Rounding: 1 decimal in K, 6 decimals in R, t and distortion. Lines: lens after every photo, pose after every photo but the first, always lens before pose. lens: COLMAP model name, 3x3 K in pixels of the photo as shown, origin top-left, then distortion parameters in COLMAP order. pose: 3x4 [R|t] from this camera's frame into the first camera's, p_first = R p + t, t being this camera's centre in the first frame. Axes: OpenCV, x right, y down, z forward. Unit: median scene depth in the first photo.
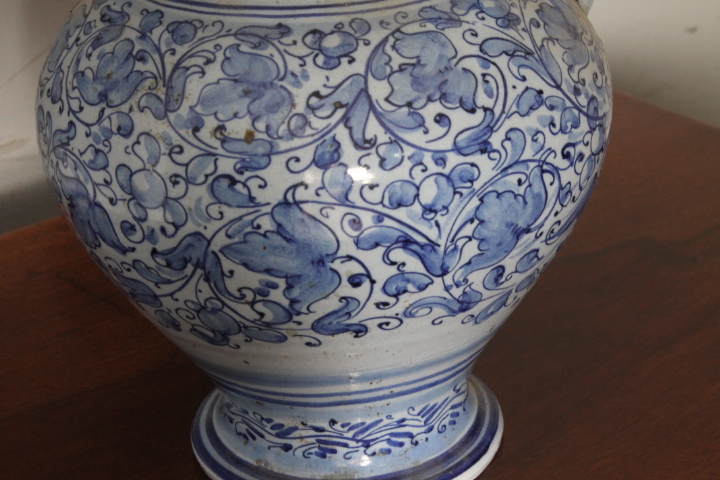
lens RADIAL K [[1706.4, 0, 385.7], [0, 1706.4, 237.5], [0, 0, 1]] dist [0.071311, 0.000000]
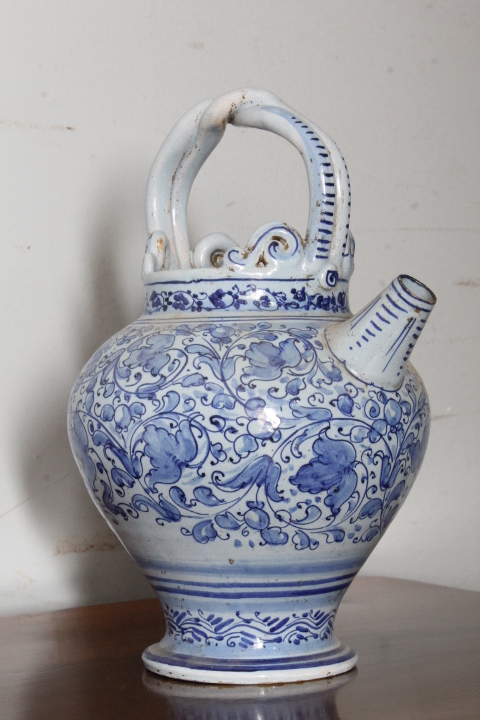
lens RADIAL K [[1706.4, 0, 243.7], [0, 1706.4, 359.3], [0, 0, 1]] dist [0.071311, 0.000000]
pose [[0.465755, 0.039412, -0.884036, 1.532766], [-0.390269, 0.905753, -0.165233, 0.150783], [0.794205, 0.421970, 0.437240, 0.319848]]
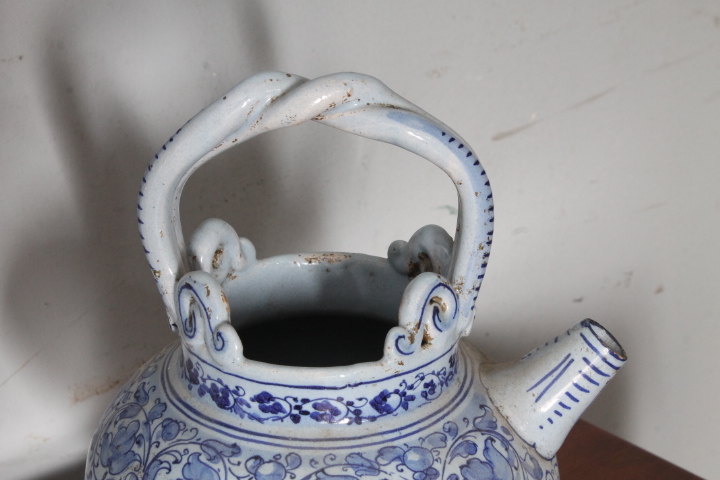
lens RADIAL K [[1706.4, 0, 366.7], [0, 1706.4, 234.9], [0, 0, 1]] dist [0.071311, 0.000000]
pose [[0.934210, 0.188991, -0.302548, 0.369098], [-0.199568, 0.979875, -0.004135, -0.282259], [0.295678, 0.064241, 0.953125, -0.171715]]
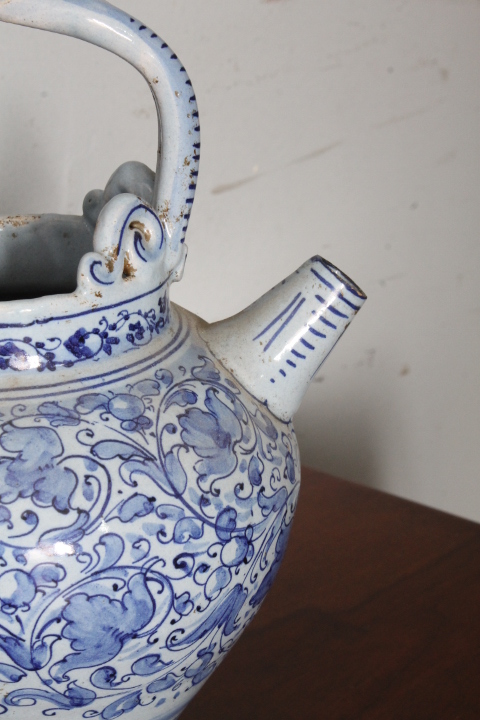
lens RADIAL K [[1706.4, 0, 243.7], [0, 1706.4, 366.2], [0, 0, 1]] dist [0.071311, 0.000000]
pose [[0.964600, 0.111352, -0.239057, 0.372137], [-0.133020, 0.988160, -0.076456, -0.093132], [0.227713, 0.105549, 0.967991, 0.042568]]
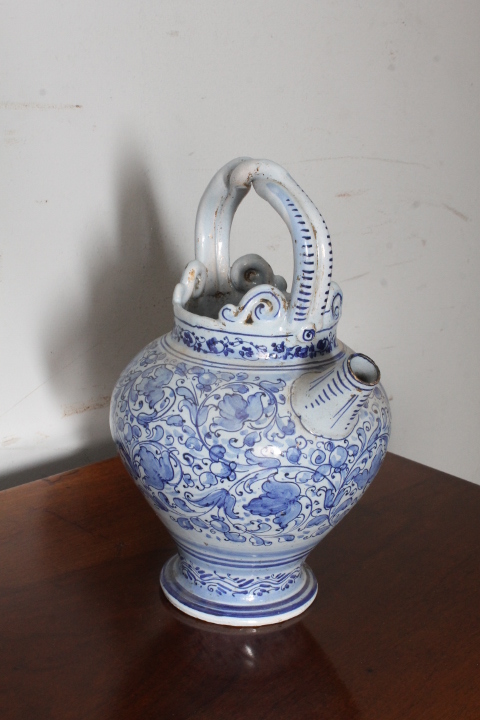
lens RADIAL K [[990.3, 0, 238.6], [0, 990.3, 362.7], [0, 0, 1]] dist [-0.055451, 0.000000]
pose [[0.225482, 0.331039, -0.916281, 1.156935], [-0.475425, 0.858303, 0.193098, -0.401993], [0.850370, 0.392083, 0.350916, 0.620251]]
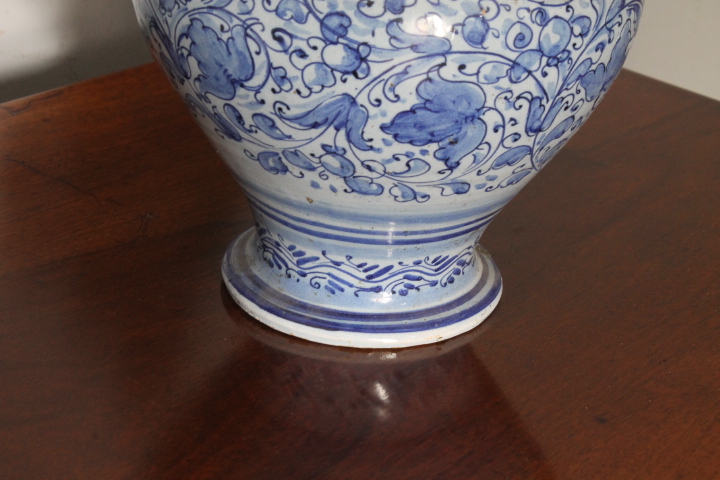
lens RADIAL K [[1706.4, 0, 371.0], [0, 1706.4, 241.0], [0, 0, 1]] dist [0.071311, 0.000000]
pose [[0.257113, 0.473034, -0.842693, 1.112634], [-0.485216, 0.817315, 0.310745, -0.313603], [0.835738, 0.328992, 0.439666, 0.632116]]
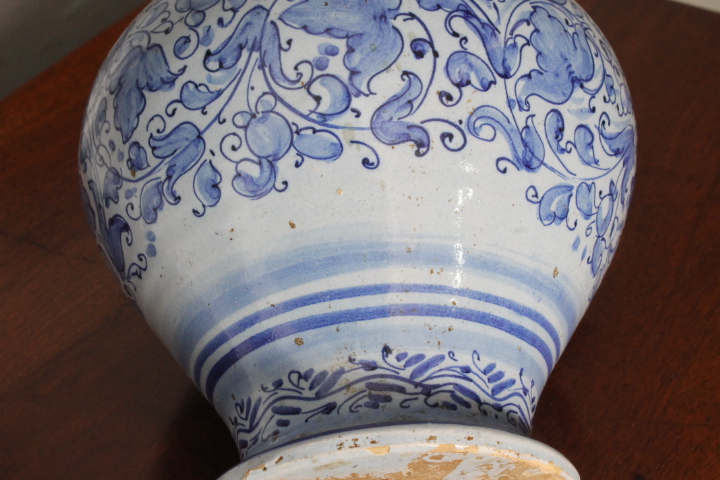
lens RADIAL K [[1342.5, 0, 365.6], [0, 1342.5, 240.4], [0, 0, 1]] dist [-0.025860, 0.000000]
pose [[0.997765, 0.003595, 0.066724, -0.096436], [0.053393, 0.557511, -0.828451, 0.704817], [-0.040178, 0.830162, 0.556073, 0.661556]]
